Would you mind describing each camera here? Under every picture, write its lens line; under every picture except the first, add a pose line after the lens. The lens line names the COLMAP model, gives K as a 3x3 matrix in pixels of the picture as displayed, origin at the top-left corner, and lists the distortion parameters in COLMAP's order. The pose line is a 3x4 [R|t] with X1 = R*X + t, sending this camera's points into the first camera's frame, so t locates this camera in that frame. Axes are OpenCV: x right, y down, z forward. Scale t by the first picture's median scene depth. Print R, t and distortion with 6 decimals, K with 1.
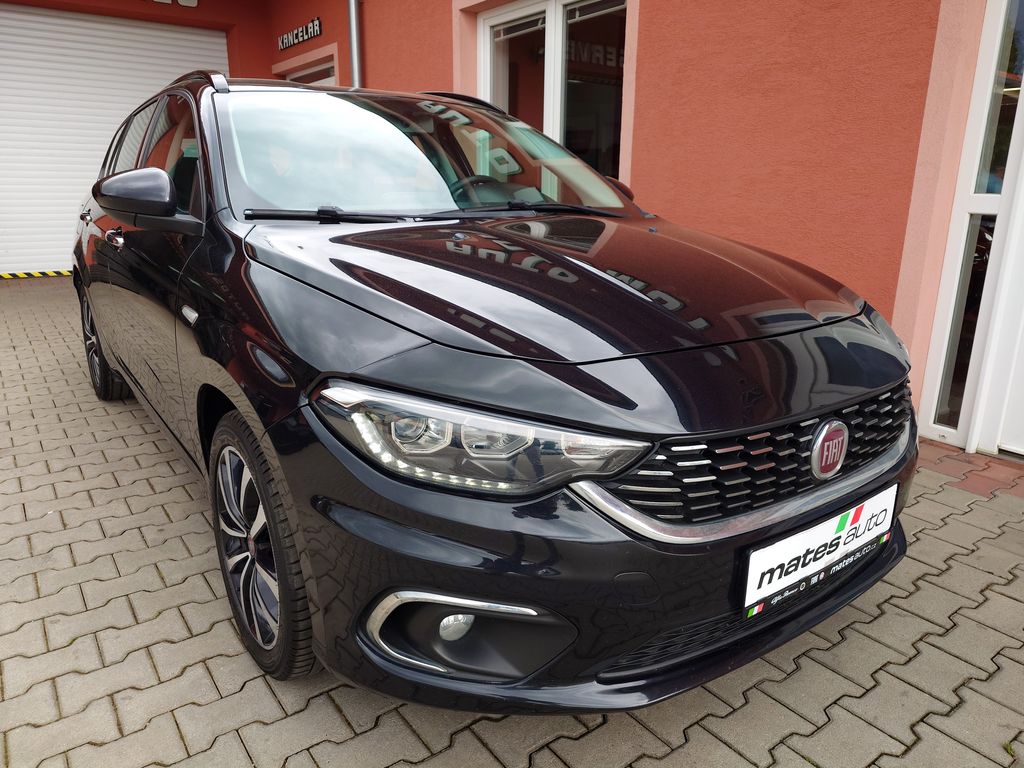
lens RADIAL K [[719.3, 0, 512.0], [0, 719.3, 384.0], [0, 0, 1]] dist [-0.001168, -0.000805]
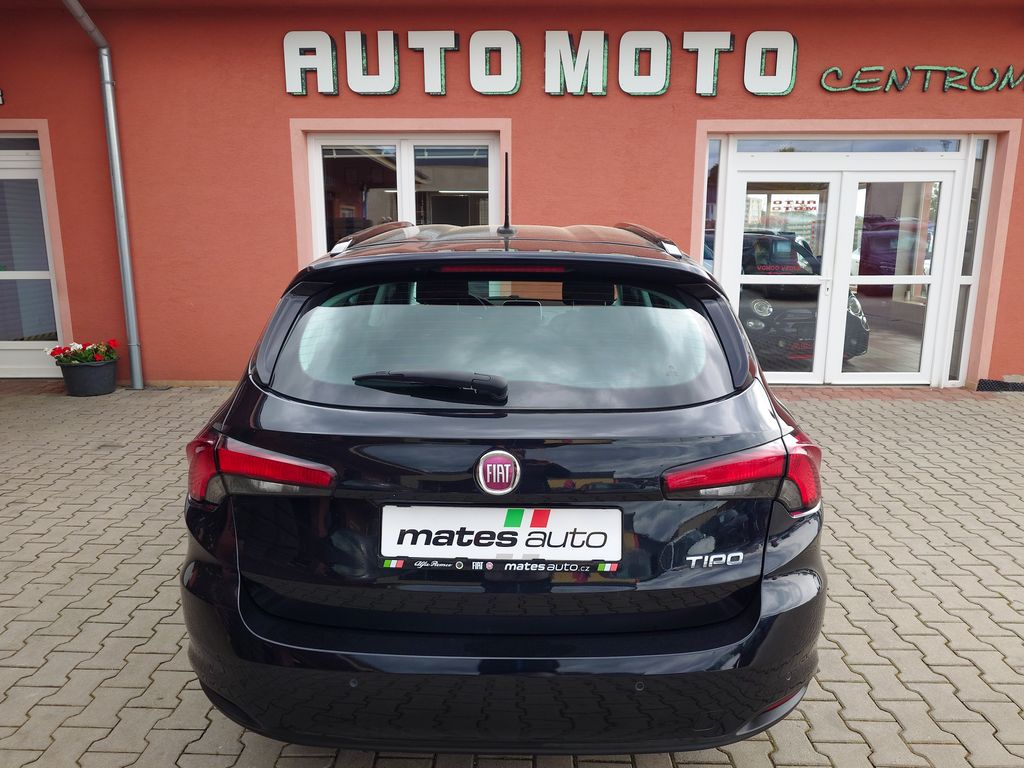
lens RADIAL K [[719.3, 0, 512.0], [0, 719.3, 384.0], [0, 0, 1]] dist [-0.001168, -0.000805]
pose [[0.607112, -0.168667, 0.776509, -1.317410], [0.213180, 0.975961, 0.045316, -0.137285], [-0.765486, 0.138025, 0.628474, 0.065000]]
